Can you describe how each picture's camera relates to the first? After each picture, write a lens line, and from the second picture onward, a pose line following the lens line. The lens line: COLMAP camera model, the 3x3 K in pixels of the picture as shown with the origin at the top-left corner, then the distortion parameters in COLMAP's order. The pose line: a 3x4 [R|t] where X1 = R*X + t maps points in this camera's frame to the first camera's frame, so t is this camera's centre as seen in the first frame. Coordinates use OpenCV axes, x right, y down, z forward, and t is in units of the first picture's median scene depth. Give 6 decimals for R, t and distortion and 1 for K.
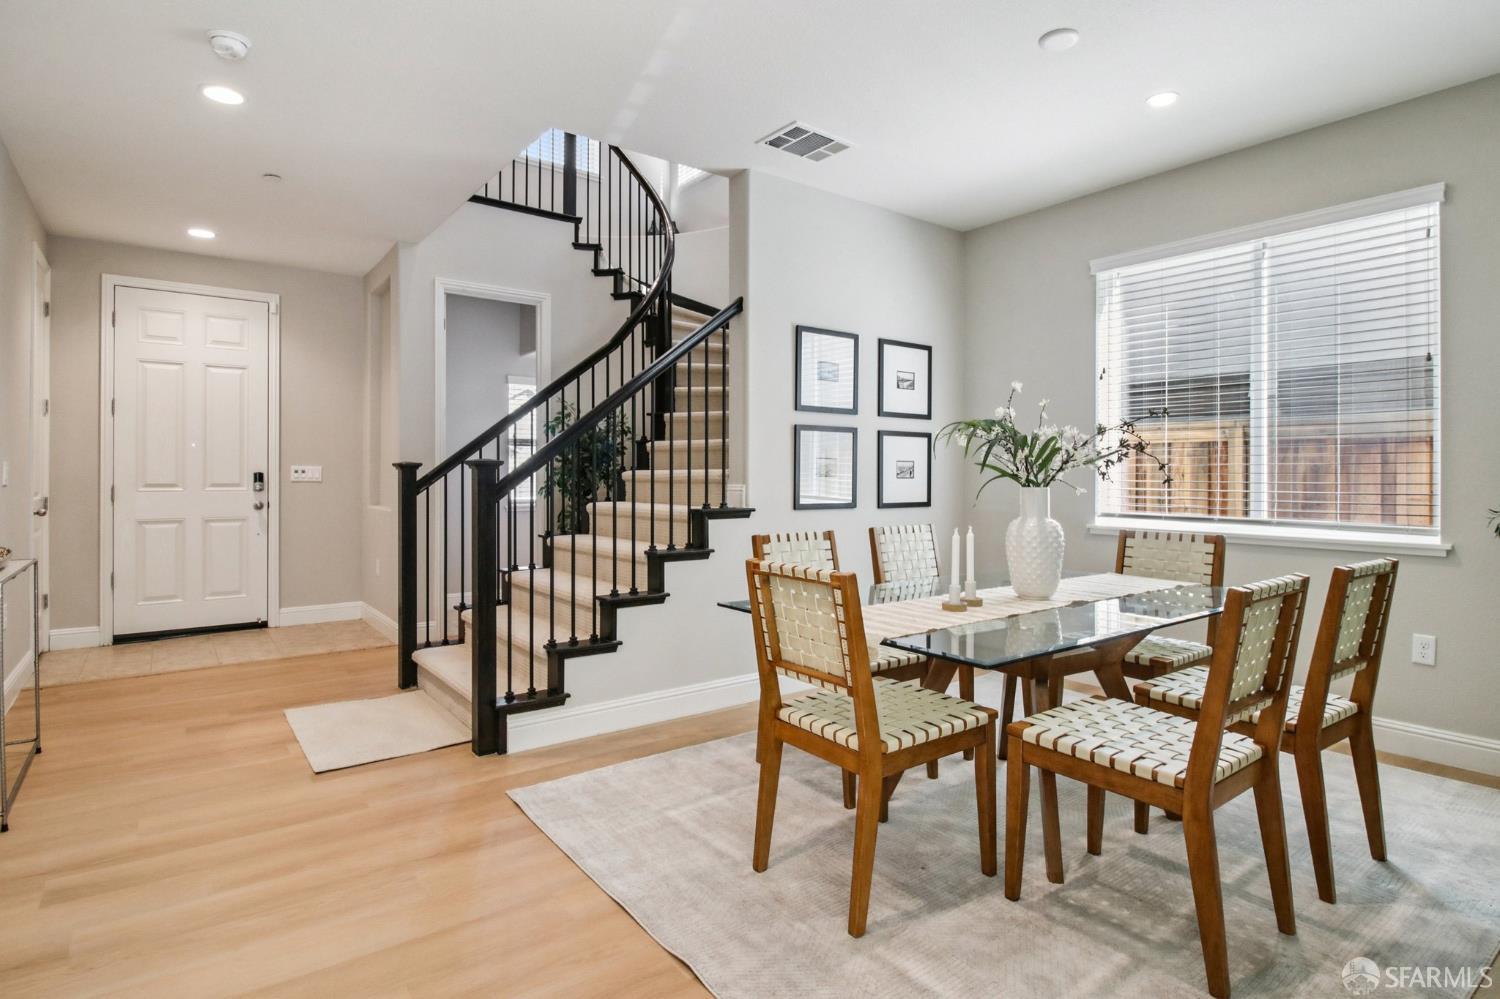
lens RADIAL K [[768.7, 0, 751.2], [0, 768.7, 478.8], [0, 0, 1]] dist [0.001955, -0.012850]
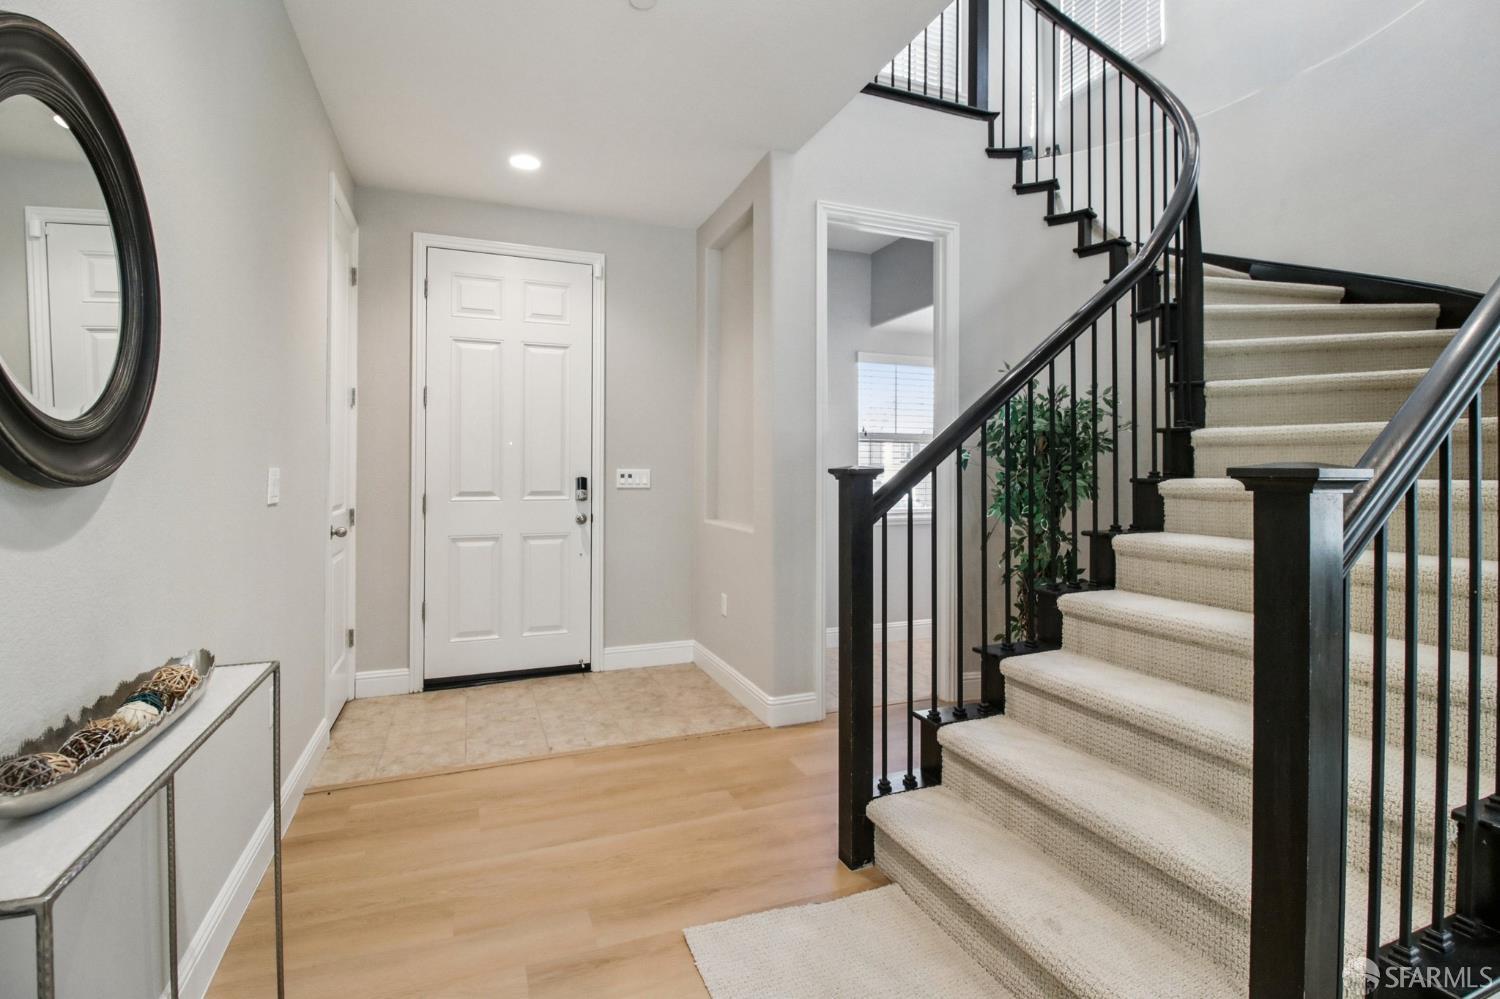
lens RADIAL K [[683.3, 0, 743.8], [0, 683.3, 471.8], [0, 0, 1]] dist [0.000330, -0.004756]
pose [[0.963219, 0.000382, -0.268717, -0.297980], [-0.001596, 0.999989, -0.004300, -0.011496], [0.268712, 0.004570, 0.963210, 0.373002]]
